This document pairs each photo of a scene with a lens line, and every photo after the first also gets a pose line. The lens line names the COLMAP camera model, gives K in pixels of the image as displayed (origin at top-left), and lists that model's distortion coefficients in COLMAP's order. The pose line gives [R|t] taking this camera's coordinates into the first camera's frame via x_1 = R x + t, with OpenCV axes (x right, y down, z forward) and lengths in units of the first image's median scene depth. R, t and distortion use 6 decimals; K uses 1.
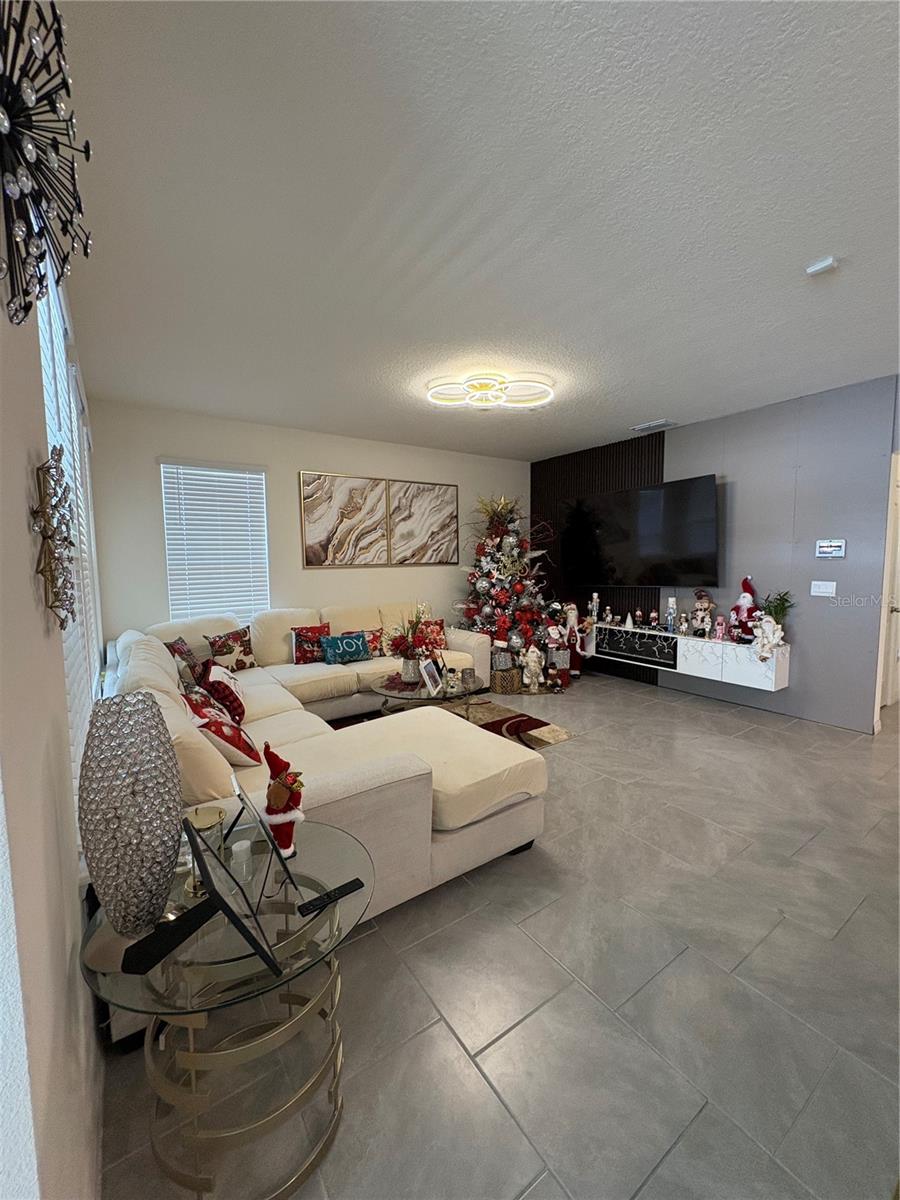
lens RADIAL K [[475.6, 0, 450.8], [0, 475.6, 598.4], [0, 0, 1]] dist [-0.003845, -0.000293]
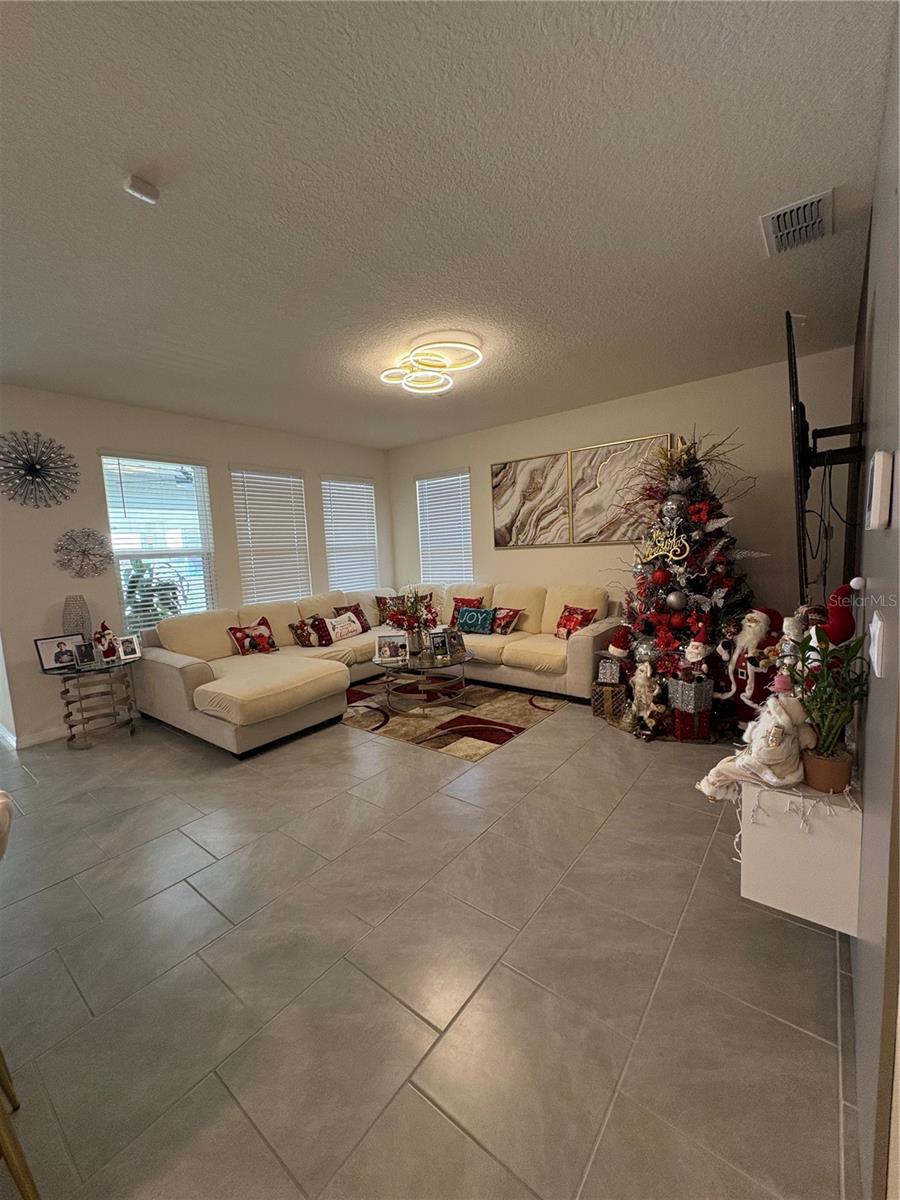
lens RADIAL K [[475.6, 0, 451.7], [0, 475.6, 602.1], [0, 0, 1]] dist [-0.003845, -0.000293]
pose [[0.294793, 0.111258, -0.949062, 0.733190], [-0.035499, 0.993788, 0.105475, -0.050021], [0.954901, 0.002597, 0.296911, 0.528330]]
